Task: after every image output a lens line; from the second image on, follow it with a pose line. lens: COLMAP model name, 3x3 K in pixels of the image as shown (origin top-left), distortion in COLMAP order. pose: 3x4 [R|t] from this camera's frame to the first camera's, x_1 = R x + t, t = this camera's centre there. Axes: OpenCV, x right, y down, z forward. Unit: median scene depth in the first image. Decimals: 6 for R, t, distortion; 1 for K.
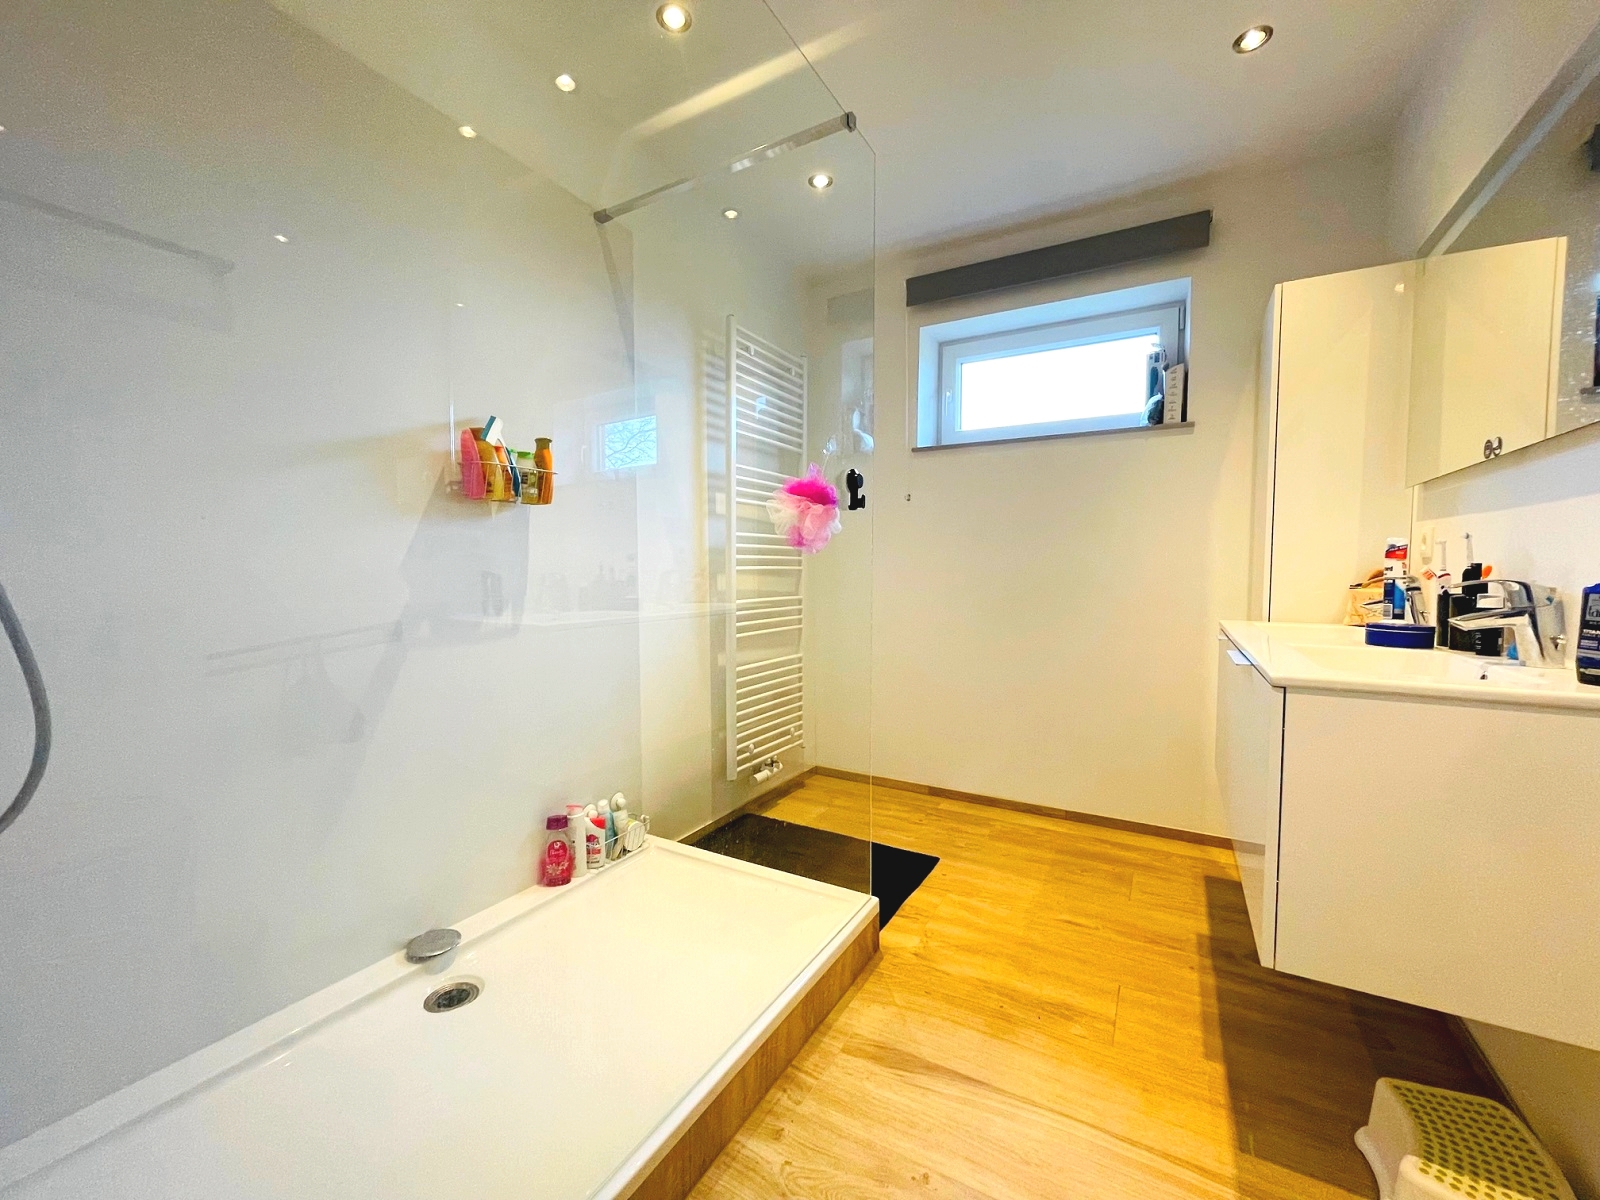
lens RADIAL K [[645.5, 0, 799.9], [0, 645.5, 603.0], [0, 0, 1]] dist [-0.009215, 0.000372]
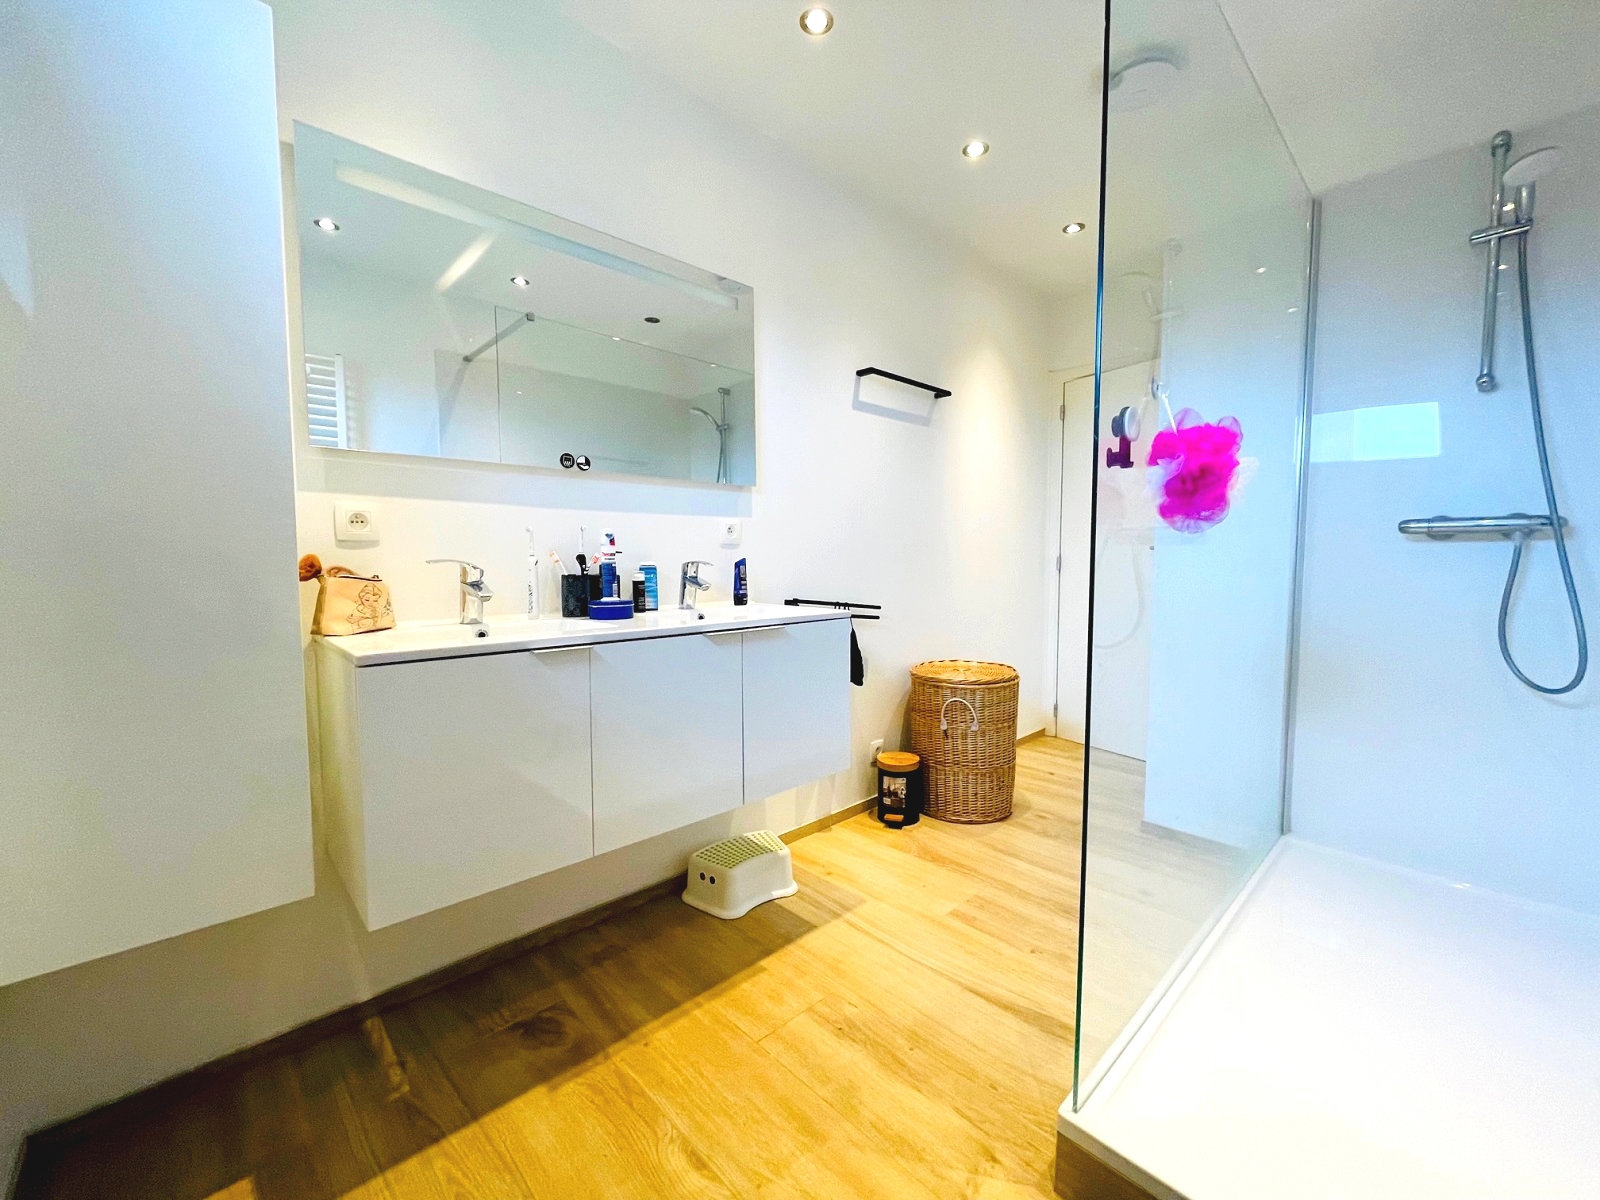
lens RADIAL K [[645.5, 0, 790.9], [0, 645.5, 600.7], [0, 0, 1]] dist [-0.009215, 0.000372]
pose [[-0.955604, -0.010890, 0.294451, 0.220370], [0.025477, 0.992520, 0.119390, -0.096873], [-0.293549, 0.121591, -0.948180, 1.832362]]
